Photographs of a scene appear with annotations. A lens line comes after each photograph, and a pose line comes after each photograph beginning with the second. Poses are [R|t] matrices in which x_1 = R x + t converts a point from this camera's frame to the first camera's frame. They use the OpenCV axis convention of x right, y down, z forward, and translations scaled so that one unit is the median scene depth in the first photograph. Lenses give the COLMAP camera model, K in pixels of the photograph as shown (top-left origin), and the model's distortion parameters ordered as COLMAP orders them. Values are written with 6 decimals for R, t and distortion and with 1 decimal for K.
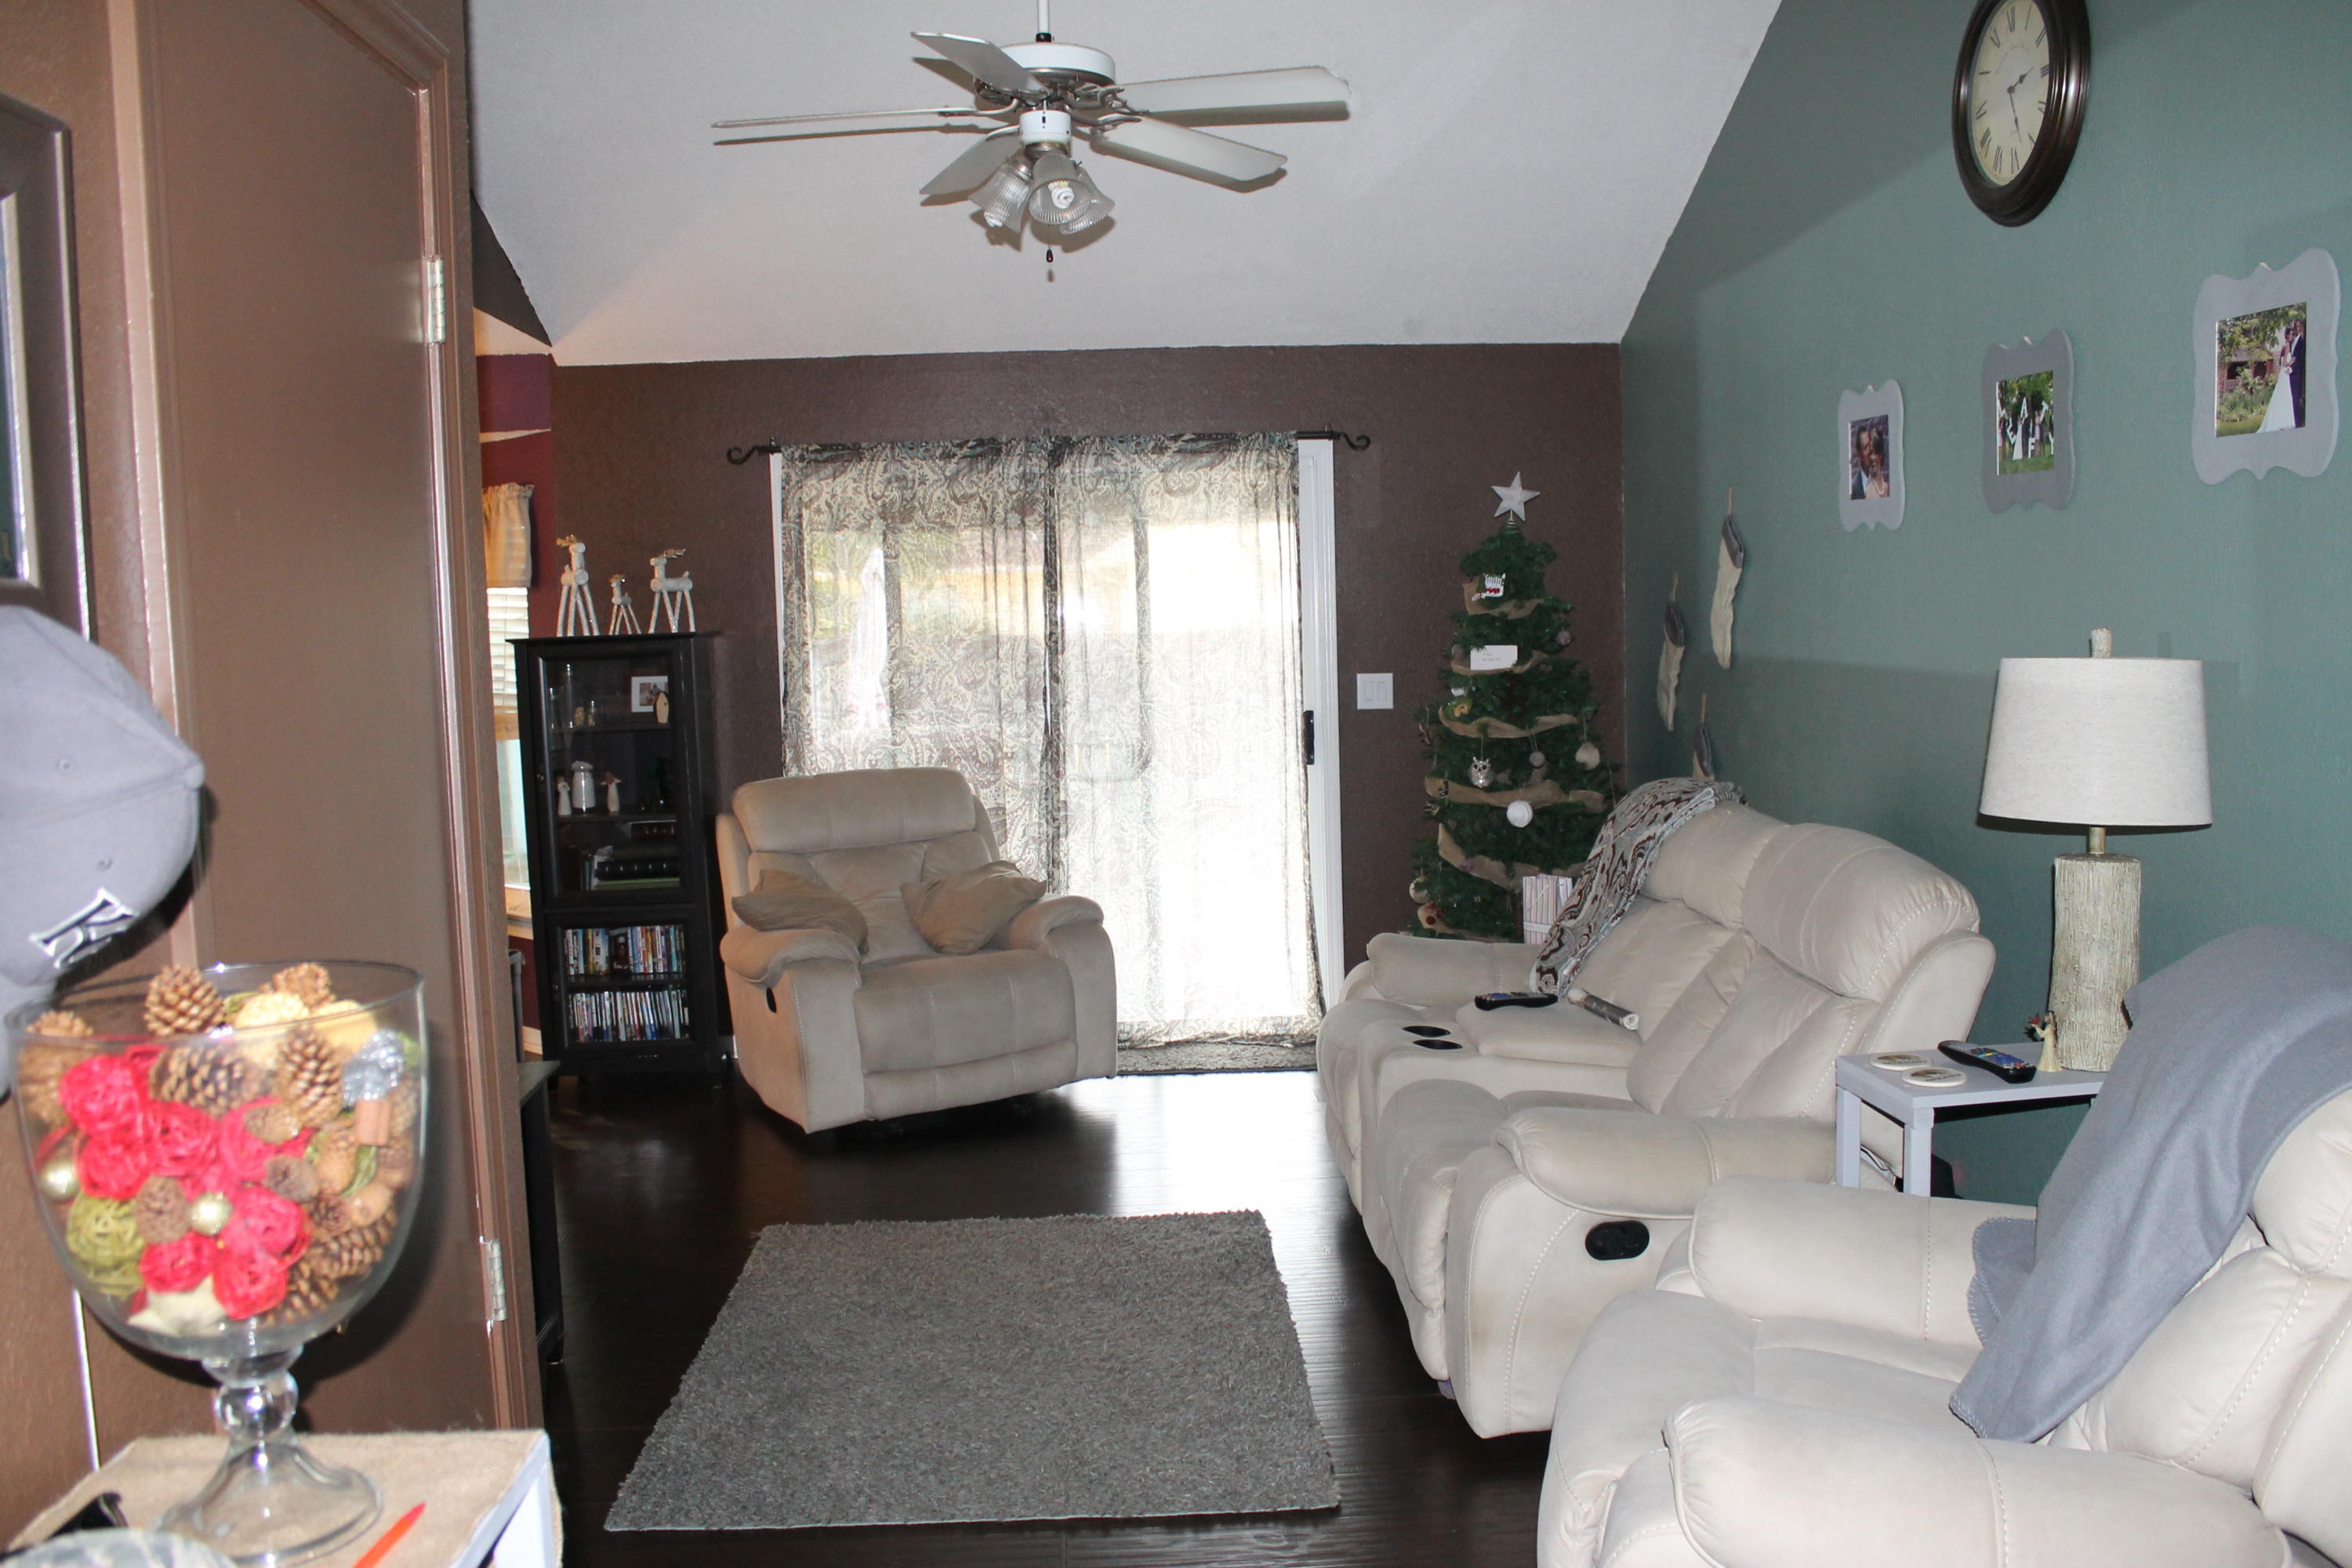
lens RADIAL K [[1970.1, 0, 1194.2], [0, 1970.1, 783.4], [0, 0, 1]] dist [-0.165163, 0.150765]
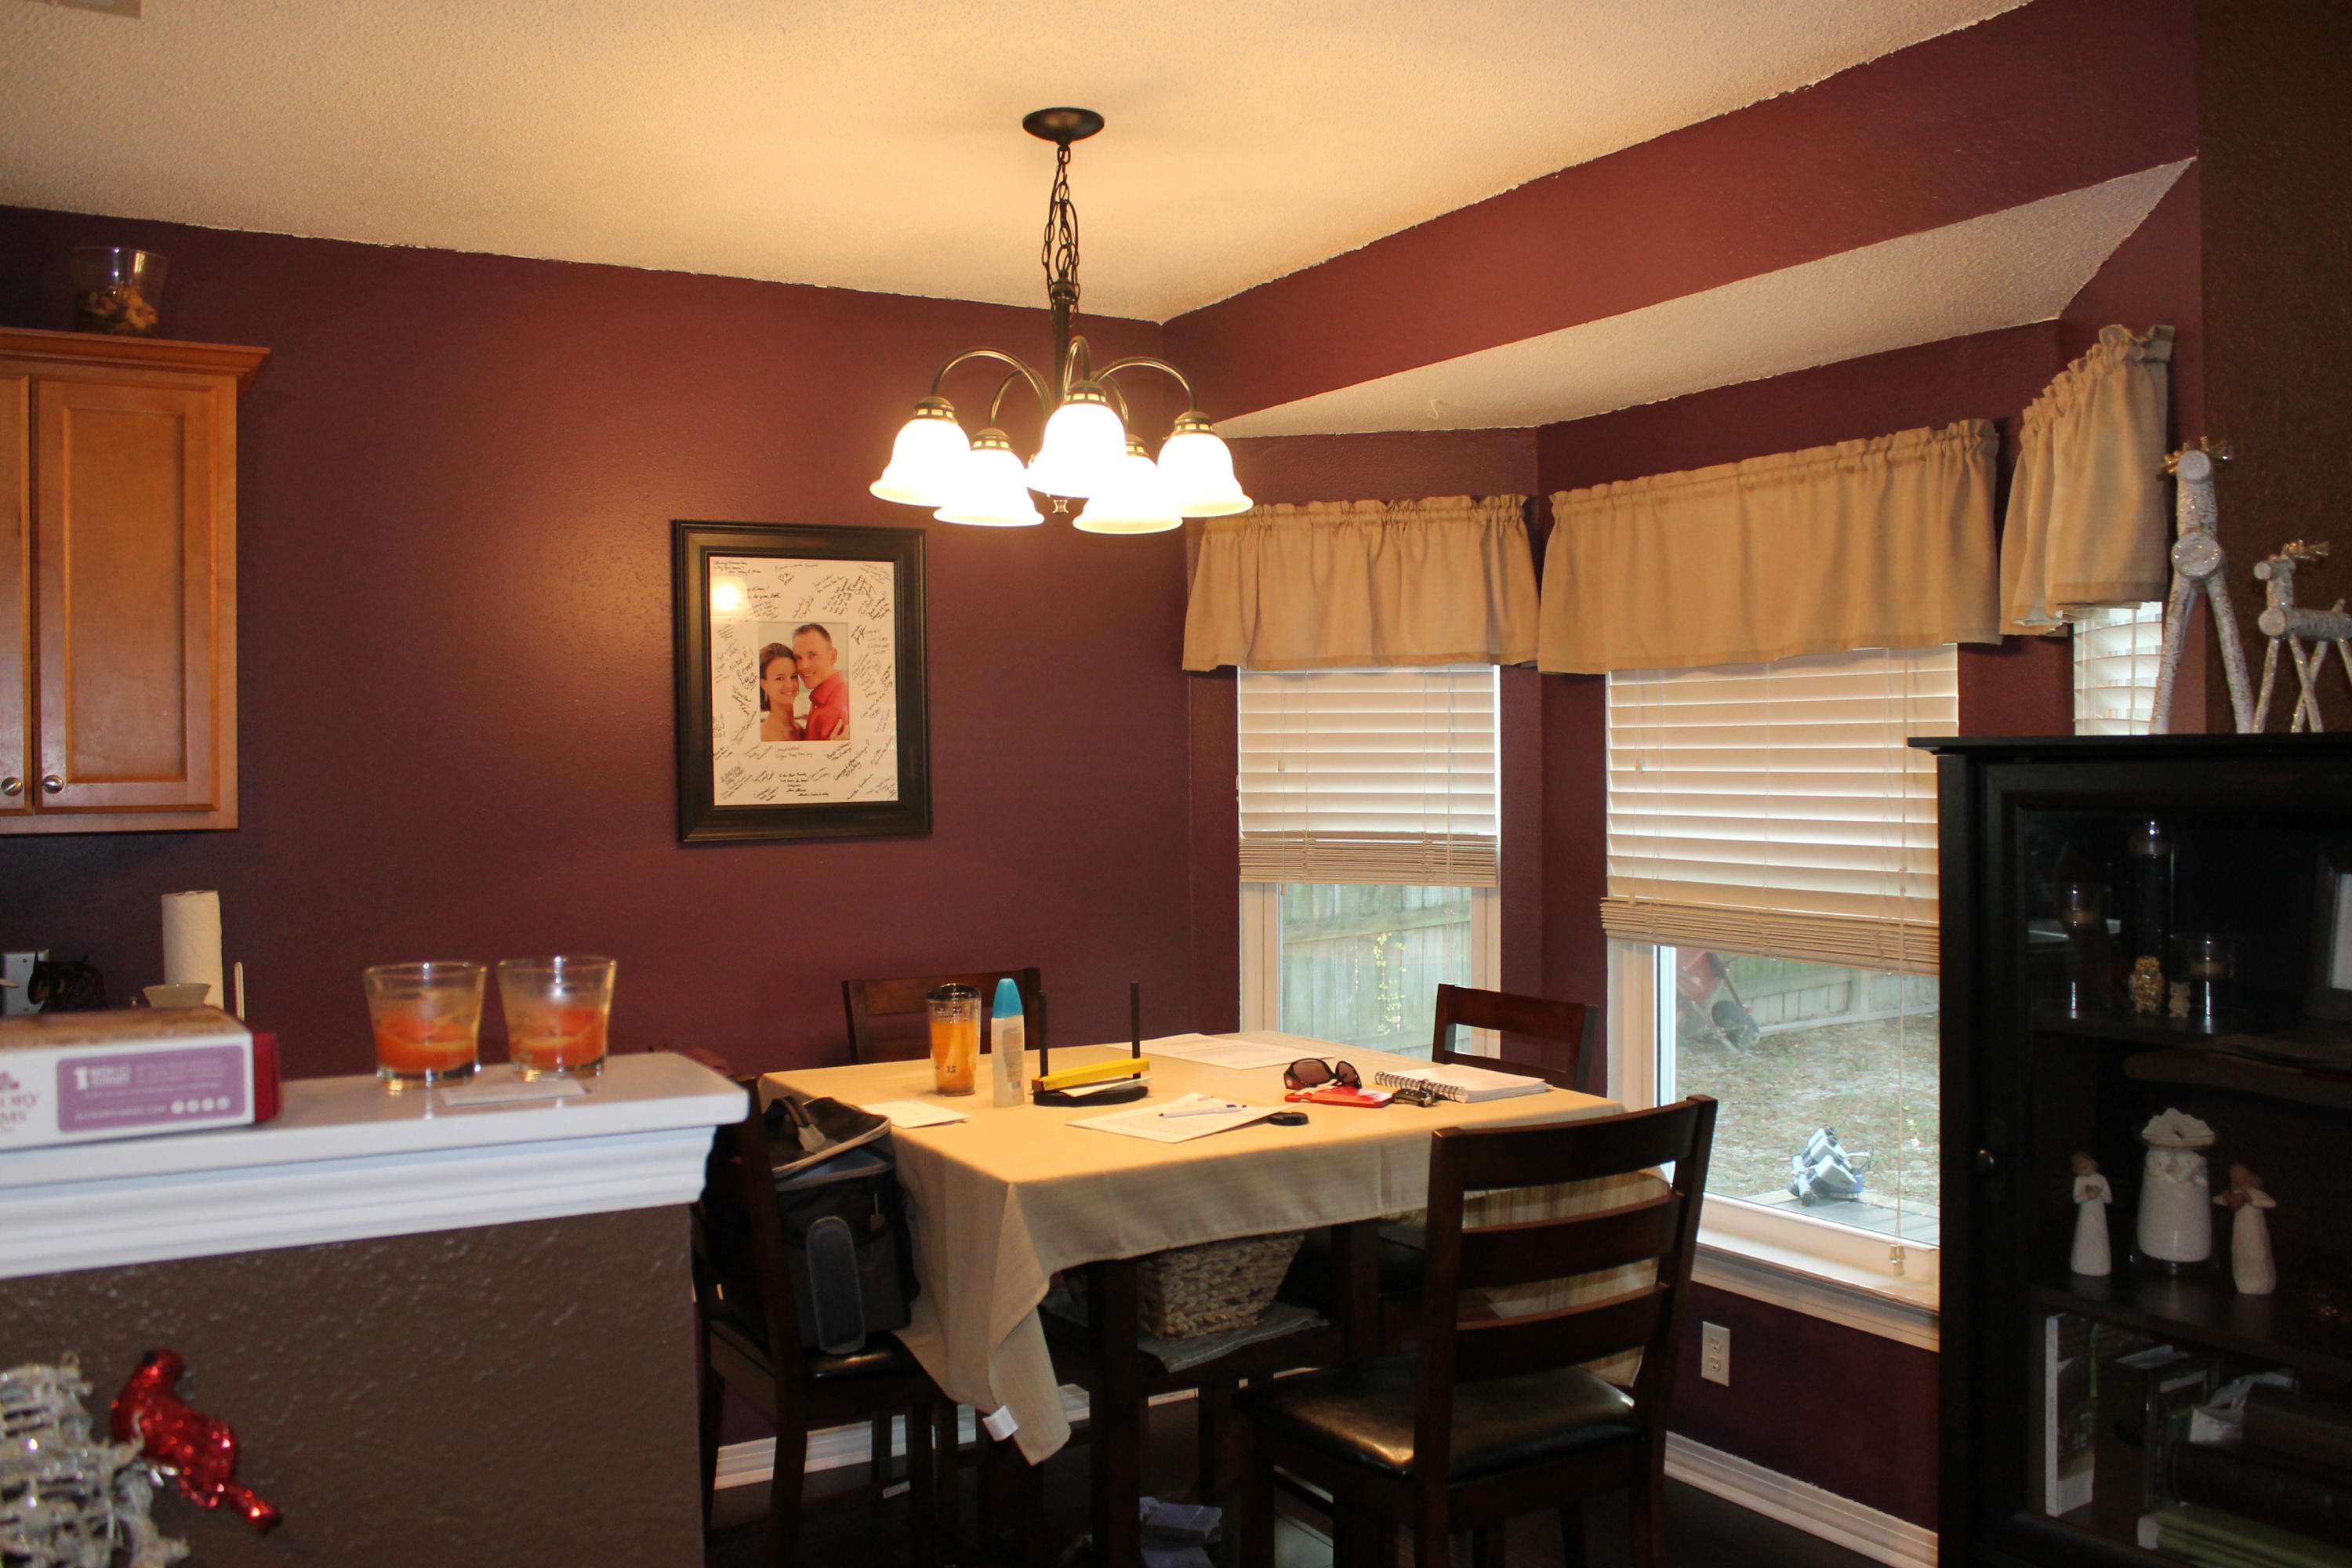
lens RADIAL K [[1999.7, 0, 1202.7], [0, 1999.7, 775.9], [0, 0, 1]] dist [-0.155151, 0.134106]
pose [[0.472120, 0.033771, -0.880887, -0.107574], [-0.079676, 0.996811, -0.004488, -0.055033], [0.877926, 0.072305, 0.473305, 0.703912]]
